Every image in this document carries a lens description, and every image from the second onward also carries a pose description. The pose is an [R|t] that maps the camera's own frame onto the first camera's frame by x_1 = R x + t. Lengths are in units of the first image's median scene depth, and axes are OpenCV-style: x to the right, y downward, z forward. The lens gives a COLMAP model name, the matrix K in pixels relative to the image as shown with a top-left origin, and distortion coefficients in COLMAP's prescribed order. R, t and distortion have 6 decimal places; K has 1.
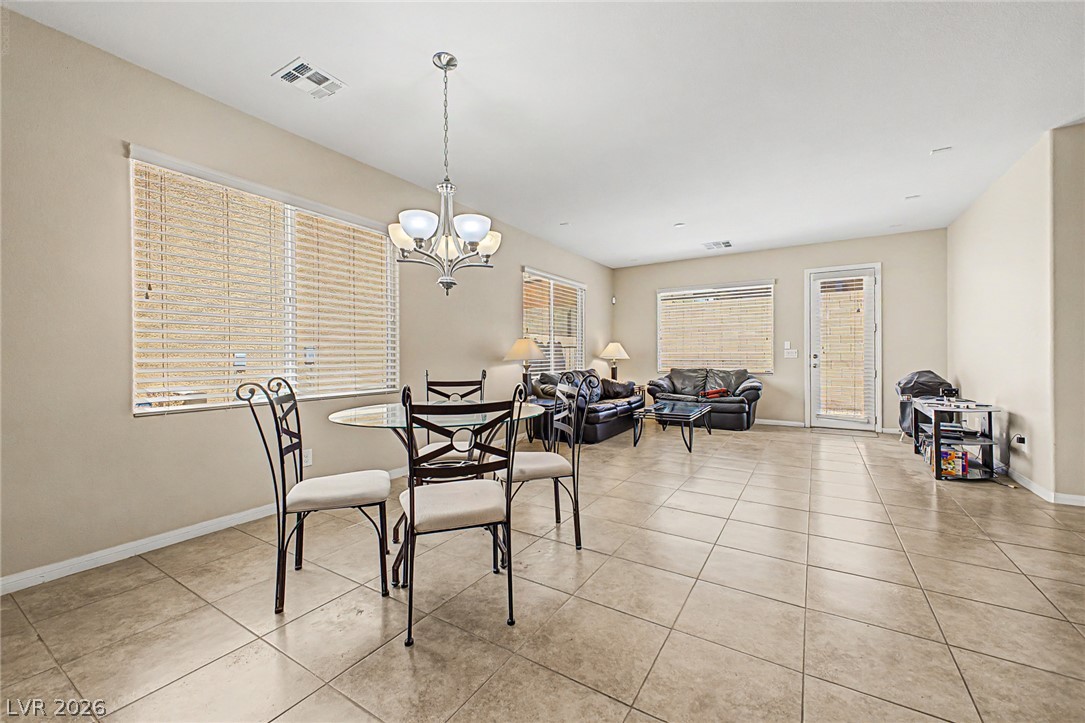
lens RADIAL K [[431.2, 0, 544.8], [0, 431.2, 358.1], [0, 0, 1]] dist [0.016082, -0.000734]
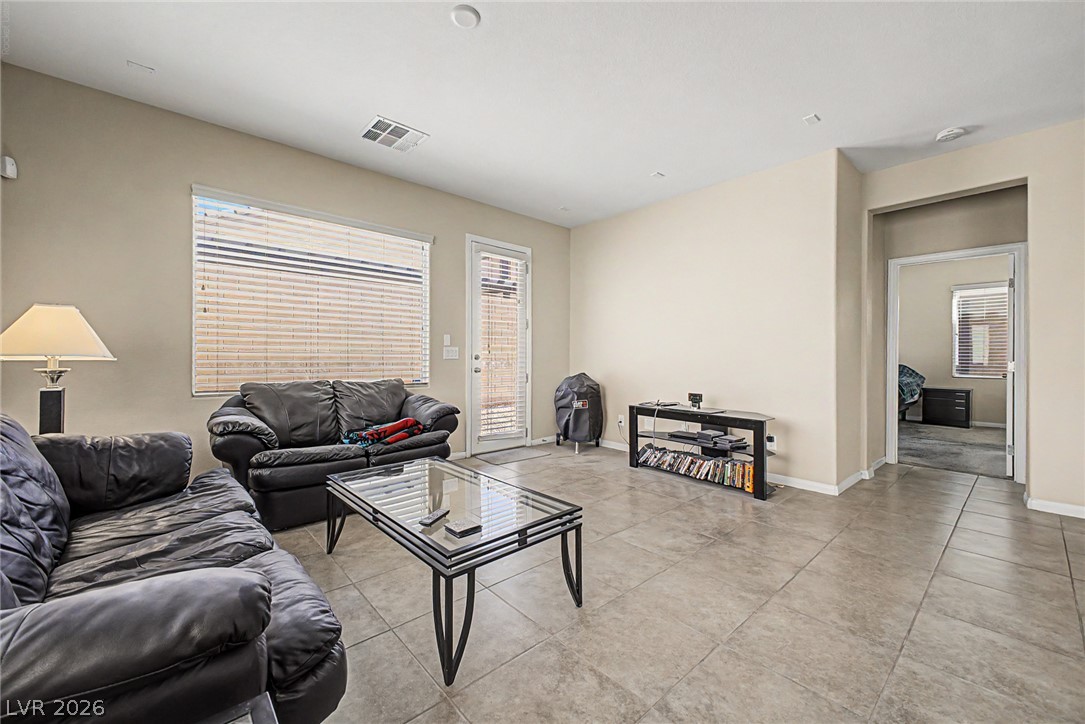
lens RADIAL K [[431.2, 0, 553.0], [0, 431.2, 358.5], [0, 0, 1]] dist [0.016082, -0.000734]
pose [[0.262252, 0.004723, 0.964988, -0.037102], [0.006360, 0.999958, -0.006623, 0.003967], [-0.964978, 0.007875, 0.262211, 0.686635]]
